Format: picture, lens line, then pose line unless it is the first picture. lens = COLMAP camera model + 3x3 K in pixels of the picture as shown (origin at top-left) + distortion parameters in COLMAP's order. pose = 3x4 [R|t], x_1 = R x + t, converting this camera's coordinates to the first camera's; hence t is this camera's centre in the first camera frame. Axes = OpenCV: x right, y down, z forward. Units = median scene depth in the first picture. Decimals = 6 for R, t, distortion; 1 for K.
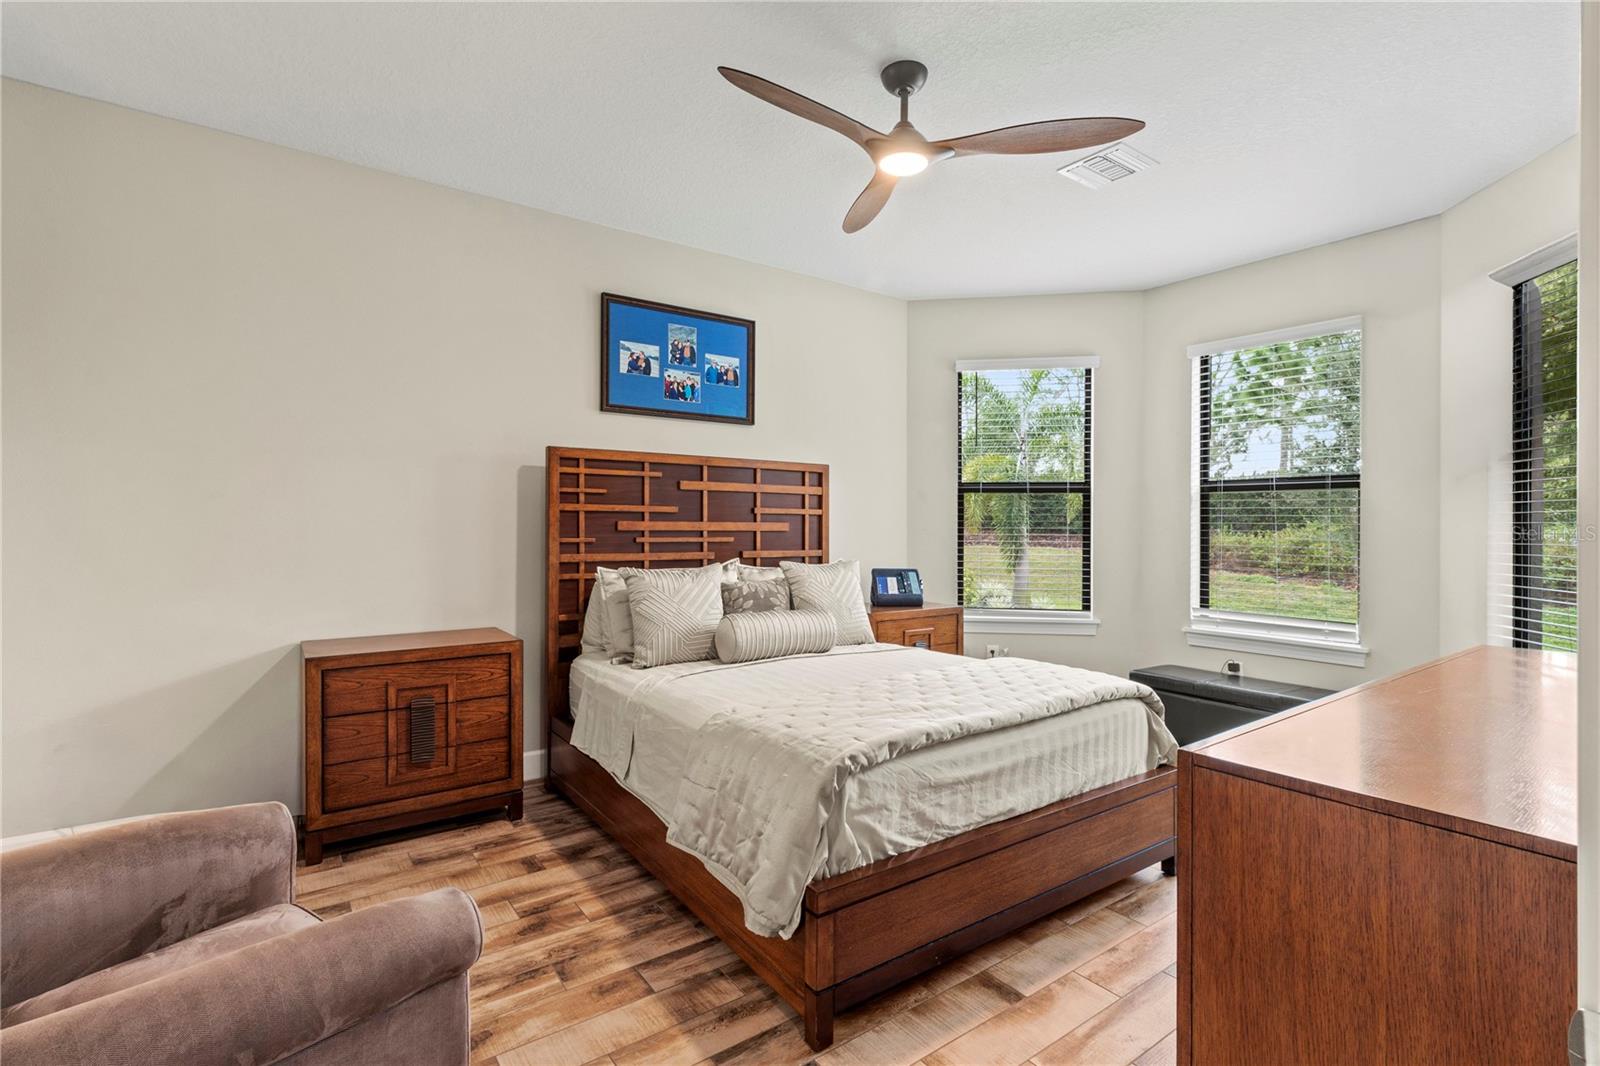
lens RADIAL K [[739.7, 0, 817.4], [0, 739.7, 507.9], [0, 0, 1]] dist [0.000835, 0.000298]
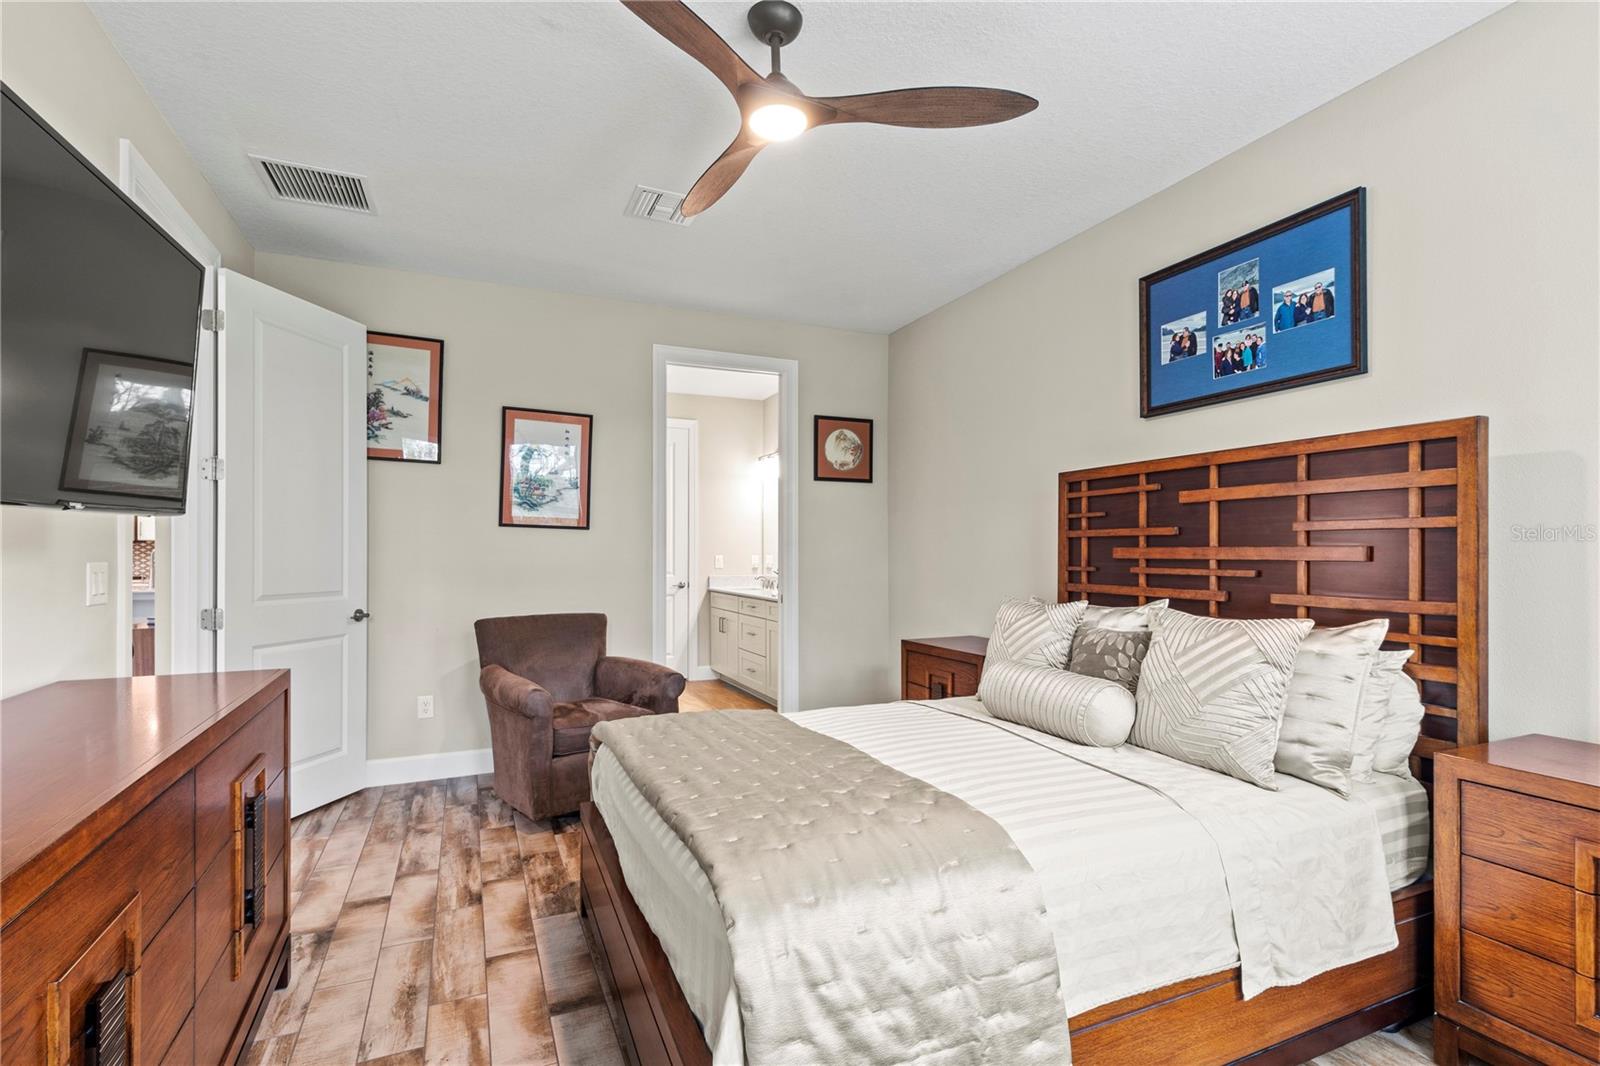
lens RADIAL K [[743.6, 0, 805.6], [0, 743.6, 539.0], [0, 0, 1]] dist [-0.001541, -0.000223]
pose [[-0.198401, -0.026492, -0.979763, 0.592725], [0.017958, 0.999369, -0.030659, 0.025568], [0.979956, -0.023677, -0.197800, 0.756832]]
